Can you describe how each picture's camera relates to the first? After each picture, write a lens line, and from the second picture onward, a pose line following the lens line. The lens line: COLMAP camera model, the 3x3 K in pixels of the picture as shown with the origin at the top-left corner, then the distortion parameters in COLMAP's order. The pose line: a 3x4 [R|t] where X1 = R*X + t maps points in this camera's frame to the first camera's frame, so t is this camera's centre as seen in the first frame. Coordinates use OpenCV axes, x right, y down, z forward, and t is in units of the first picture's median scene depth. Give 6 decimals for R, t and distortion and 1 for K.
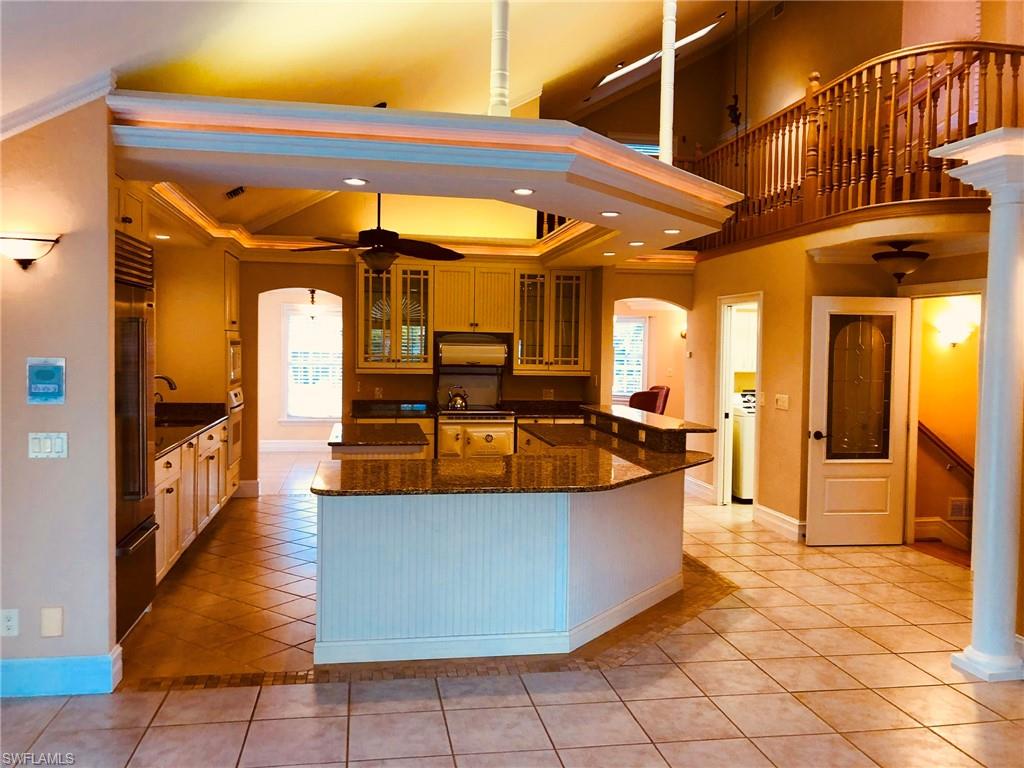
lens RADIAL K [[834.1, 0, 512.0], [0, 834.1, 384.0], [0, 0, 1]] dist [0.035116, -0.062474]
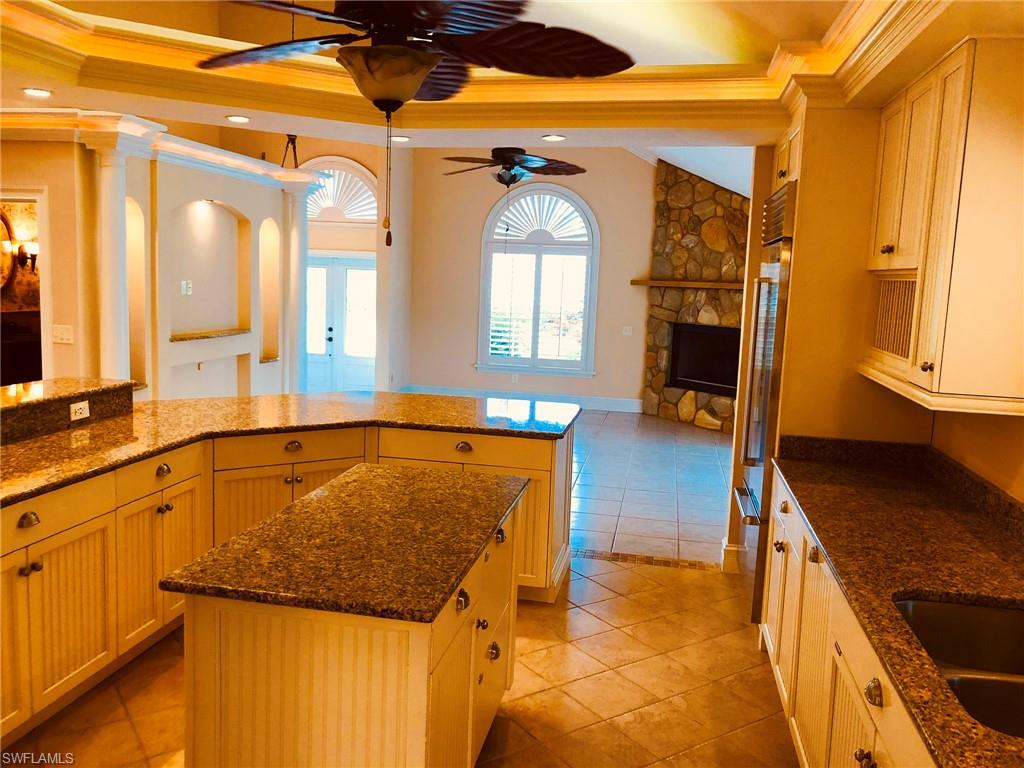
lens RADIAL K [[834.1, 0, 512.0], [0, 834.1, 384.0], [0, 0, 1]] dist [0.035116, -0.062474]
pose [[-0.938751, -0.091927, 0.332109, -0.556502], [-0.032919, 0.983277, 0.179118, -0.127968], [-0.343021, 0.157214, -0.926078, 2.192203]]
